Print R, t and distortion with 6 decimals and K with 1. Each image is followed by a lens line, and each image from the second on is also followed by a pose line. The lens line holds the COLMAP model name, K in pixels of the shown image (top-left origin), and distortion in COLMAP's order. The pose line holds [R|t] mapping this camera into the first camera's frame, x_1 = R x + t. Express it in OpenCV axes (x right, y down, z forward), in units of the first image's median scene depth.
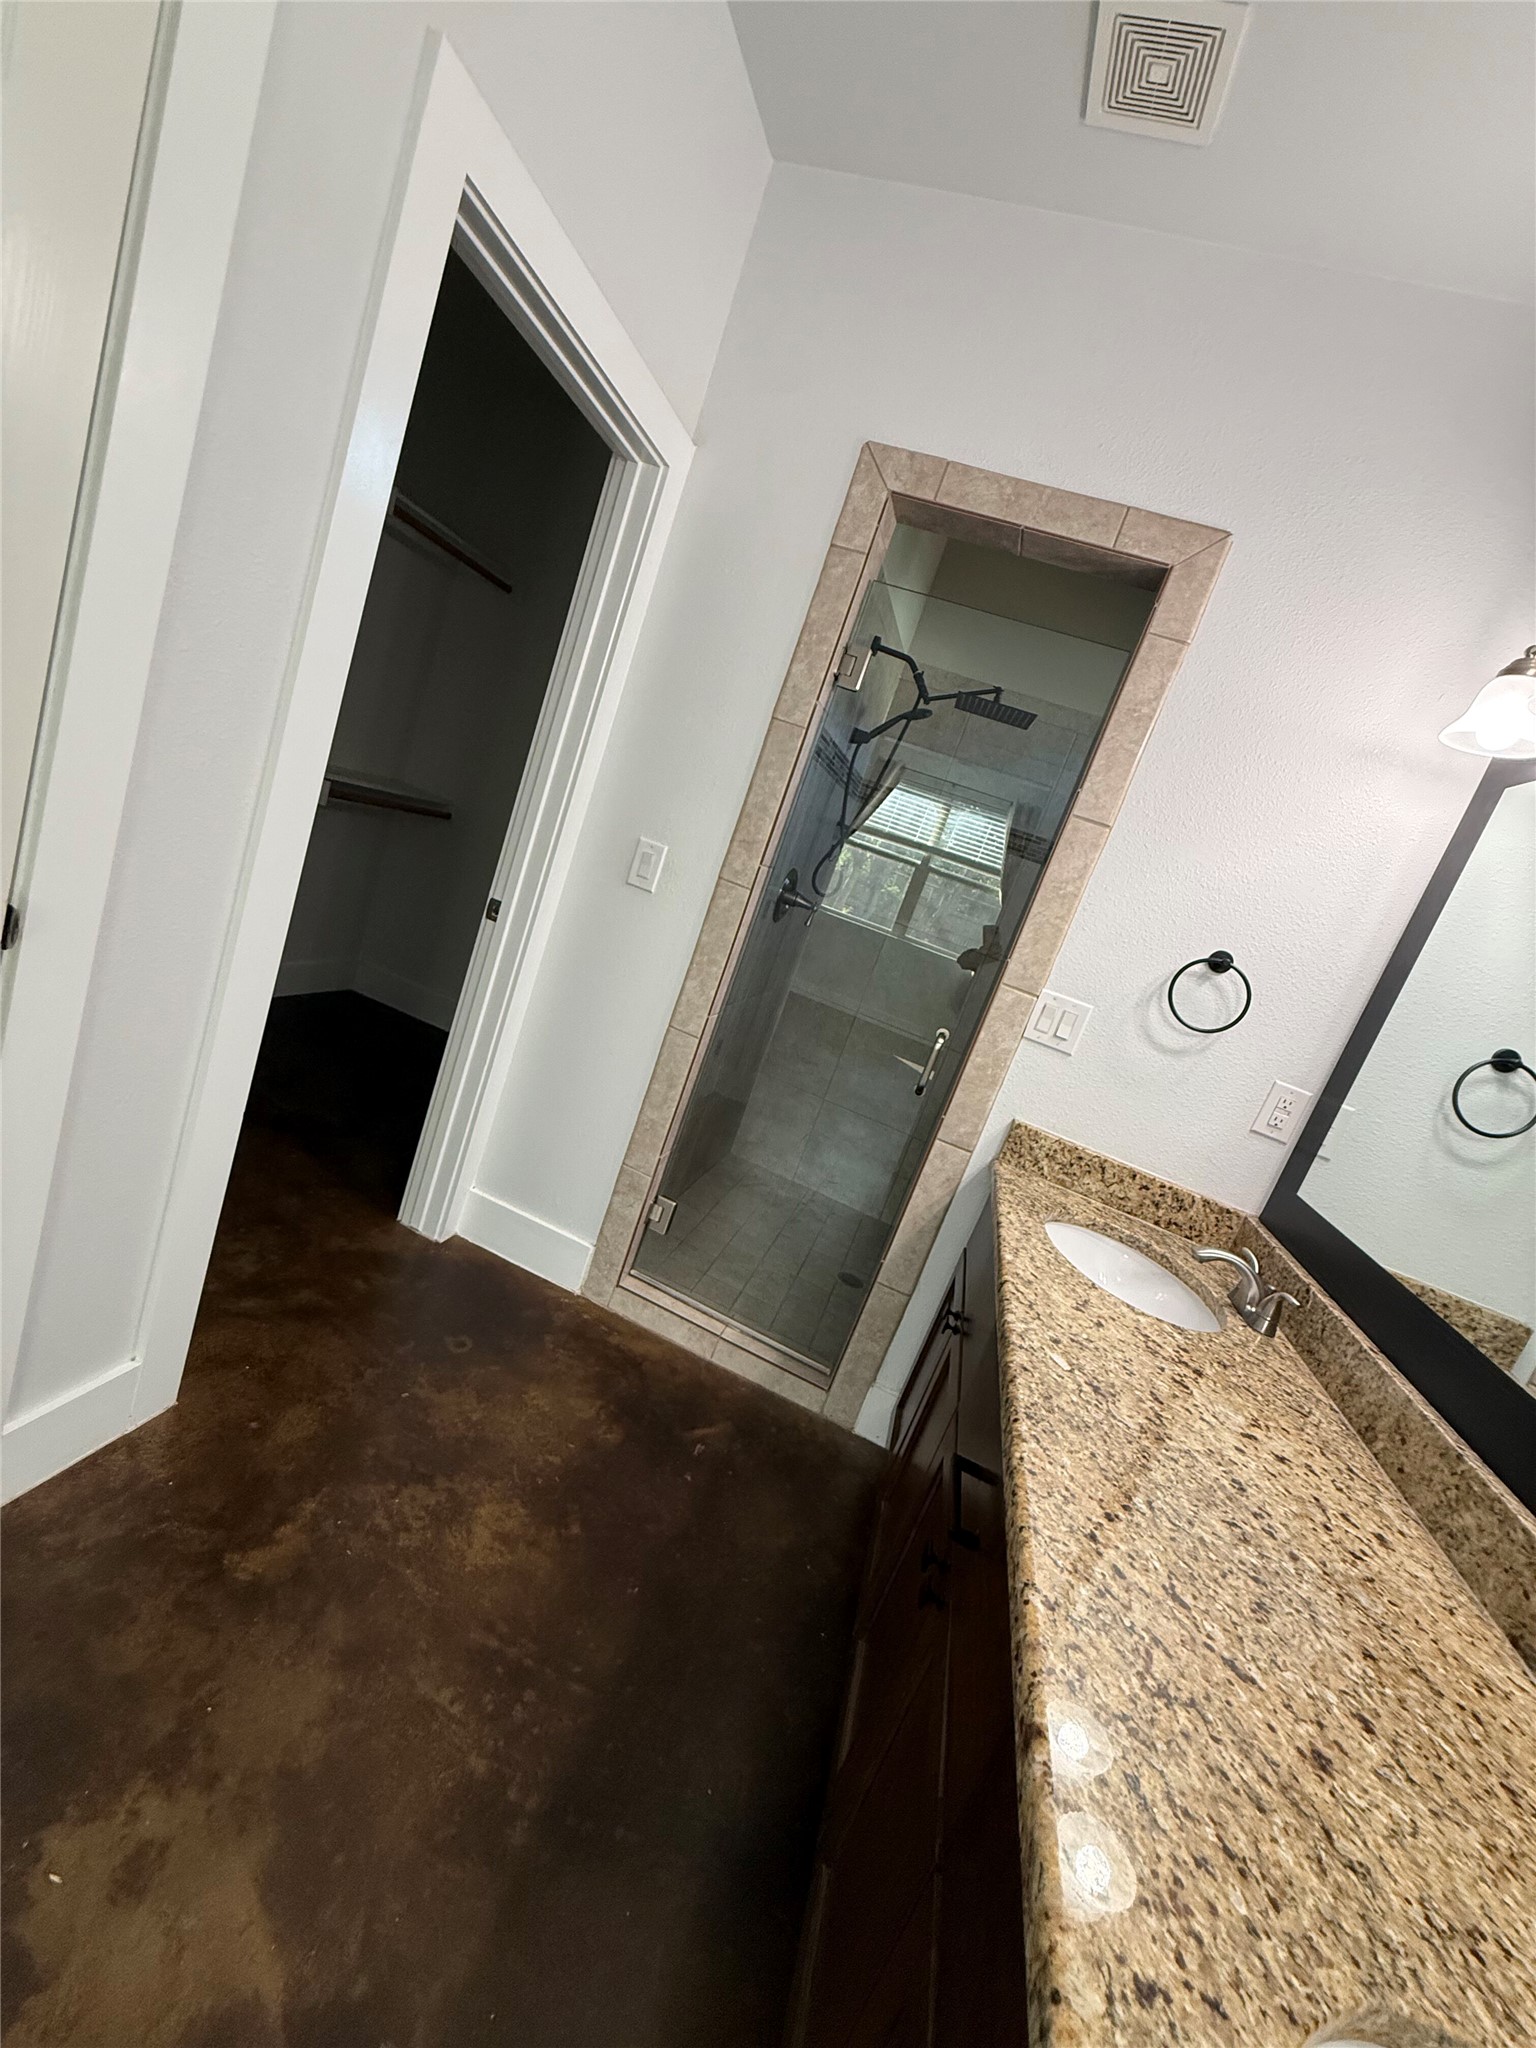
lens RADIAL K [[819.4, 0, 770.5], [0, 819.4, 1015.0], [0, 0, 1]] dist [0.000163, 0.000599]
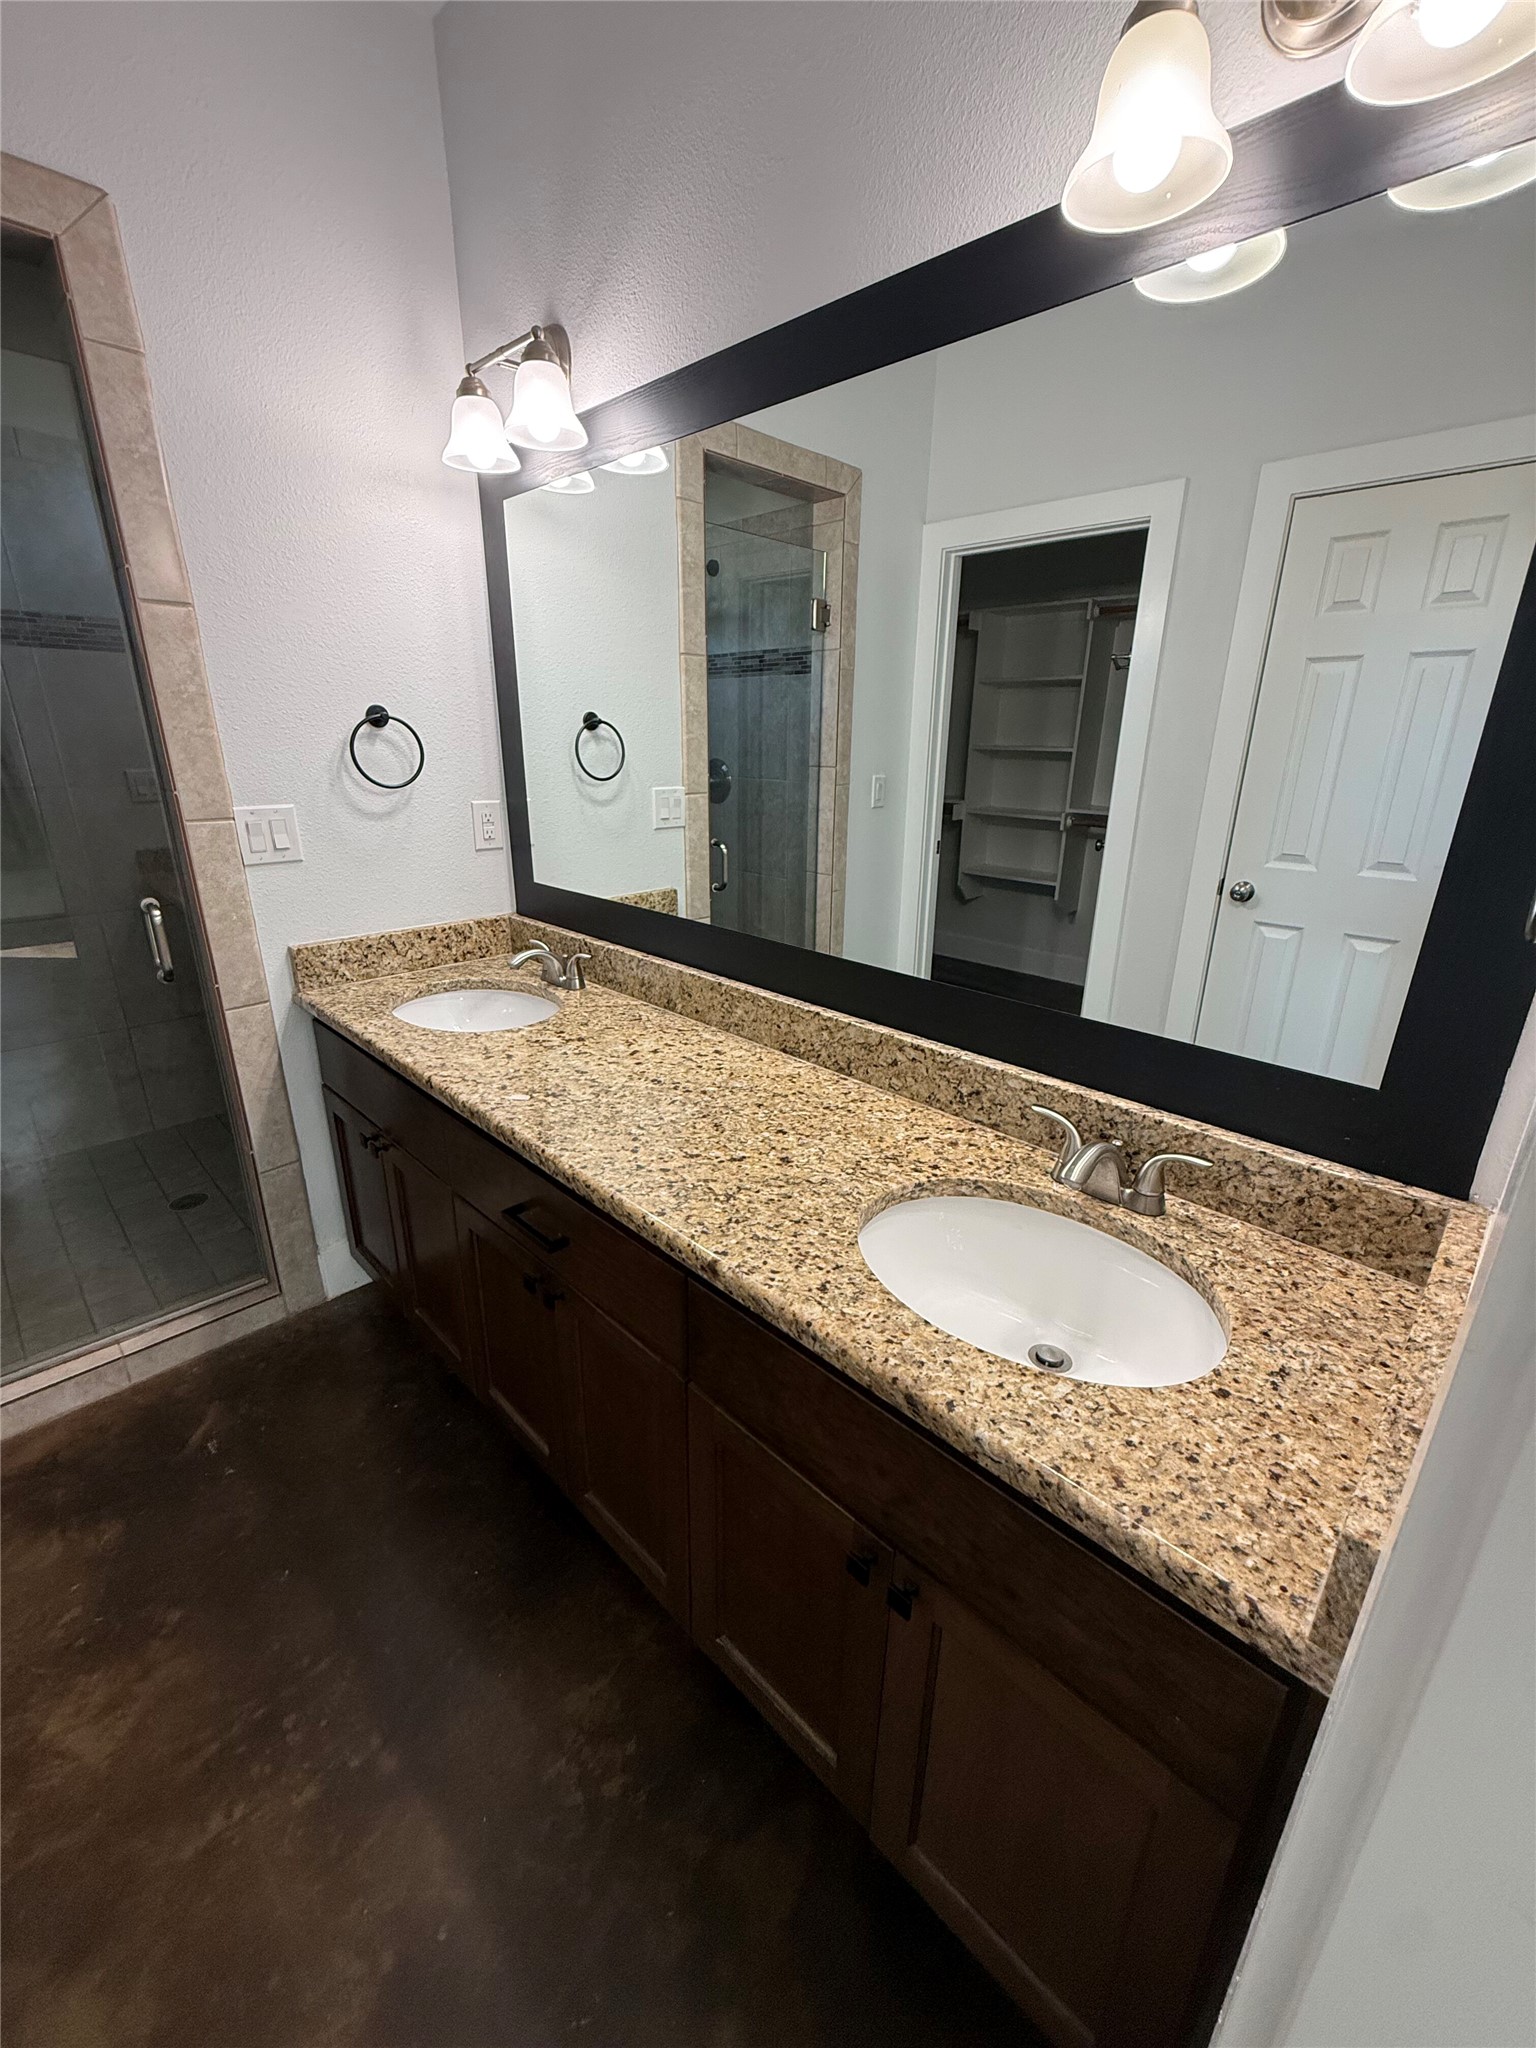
lens RADIAL K [[819.4, 0, 770.5], [0, 819.4, 1015.0], [0, 0, 1]] dist [0.000163, 0.000599]
pose [[0.463373, -0.575422, 0.673925, -0.188772], [0.321725, 0.817846, 0.477097, -0.119296], [-0.825699, -0.004255, 0.564095, -0.008895]]
